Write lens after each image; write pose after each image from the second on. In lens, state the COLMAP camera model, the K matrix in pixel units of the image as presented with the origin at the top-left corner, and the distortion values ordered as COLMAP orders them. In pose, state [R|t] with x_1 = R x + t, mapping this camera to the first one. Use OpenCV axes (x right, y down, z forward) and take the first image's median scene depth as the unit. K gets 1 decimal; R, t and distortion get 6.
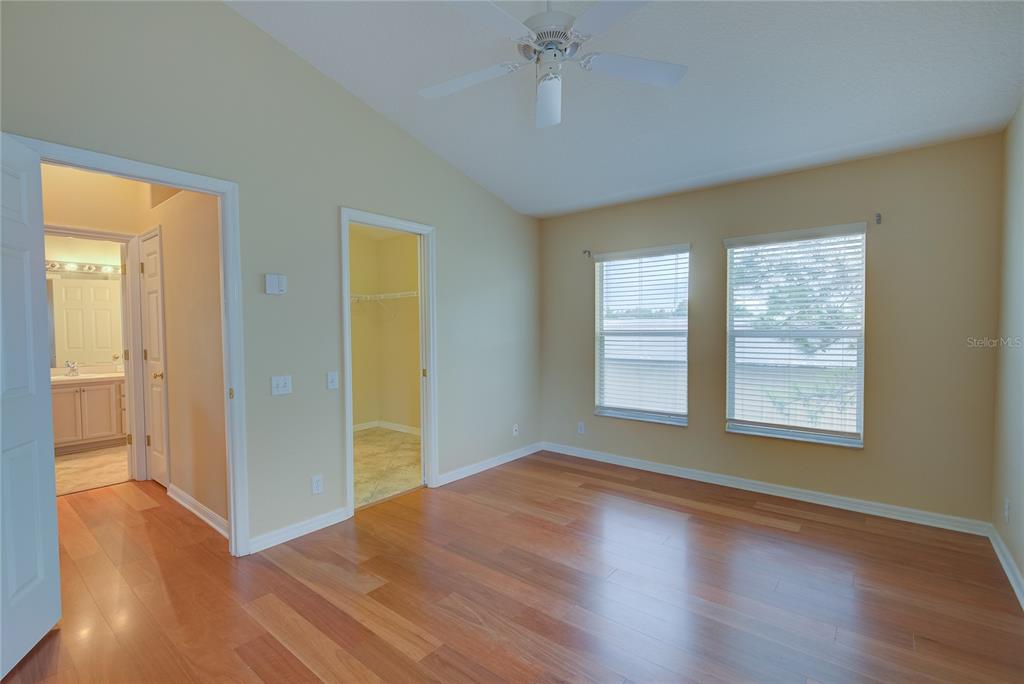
lens RADIAL K [[463.7, 0, 513.5], [0, 463.7, 344.5], [0, 0, 1]] dist [-0.001164, 0.000000]
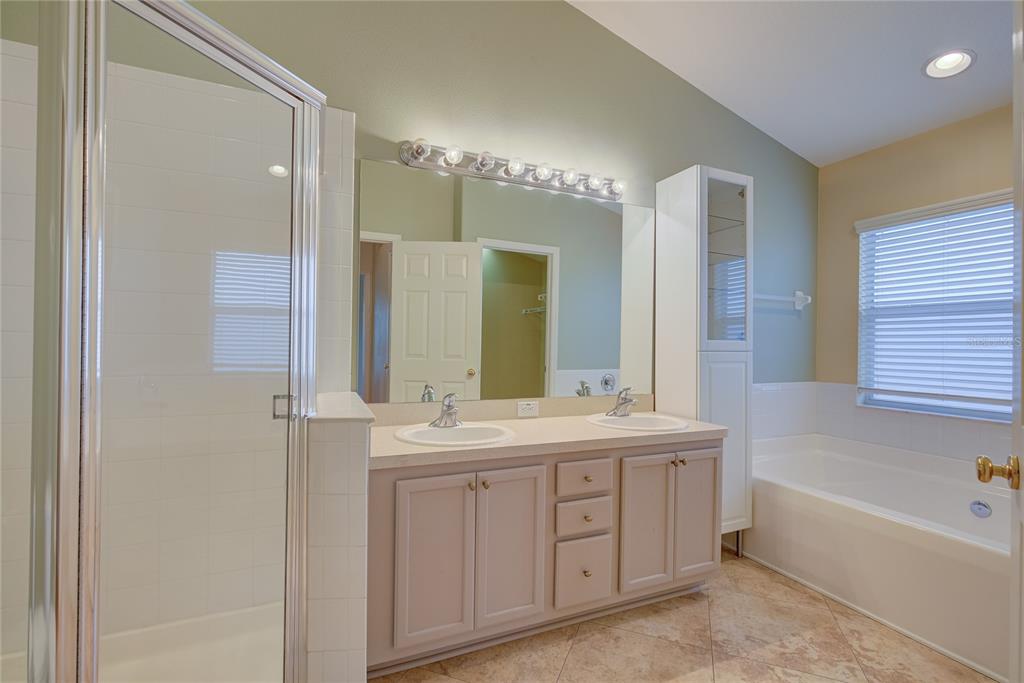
lens RADIAL K [[463.7, 0, 512.9], [0, 463.7, 345.8], [0, 0, 1]] dist [-0.001164, 0.000000]
pose [[0.886921, 0.025078, -0.461240, -0.723860], [-0.041683, 0.998796, -0.025848, 0.007893], [0.460037, 0.042151, 0.886899, 0.676941]]
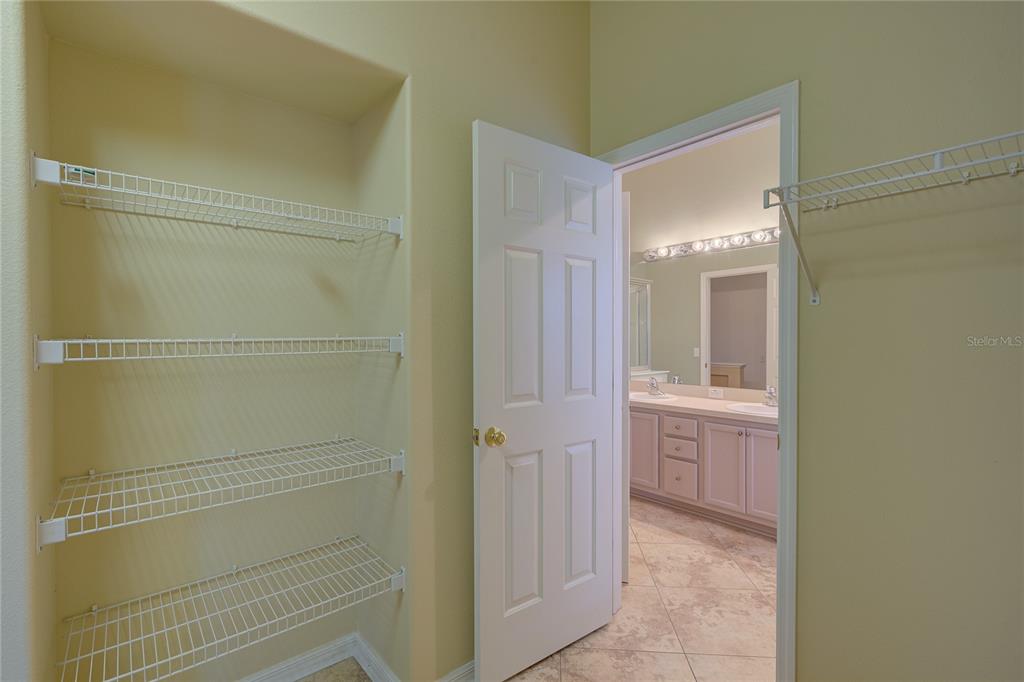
lens RADIAL K [[463.7, 0, 514.0], [0, 463.7, 341.9], [0, 0, 1]] dist [-0.001164, 0.000000]
pose [[-0.184887, 0.018507, -0.982585, -0.196242], [-0.030361, 0.999238, 0.024534, -0.027799], [0.982291, 0.034368, -0.184185, 0.894028]]
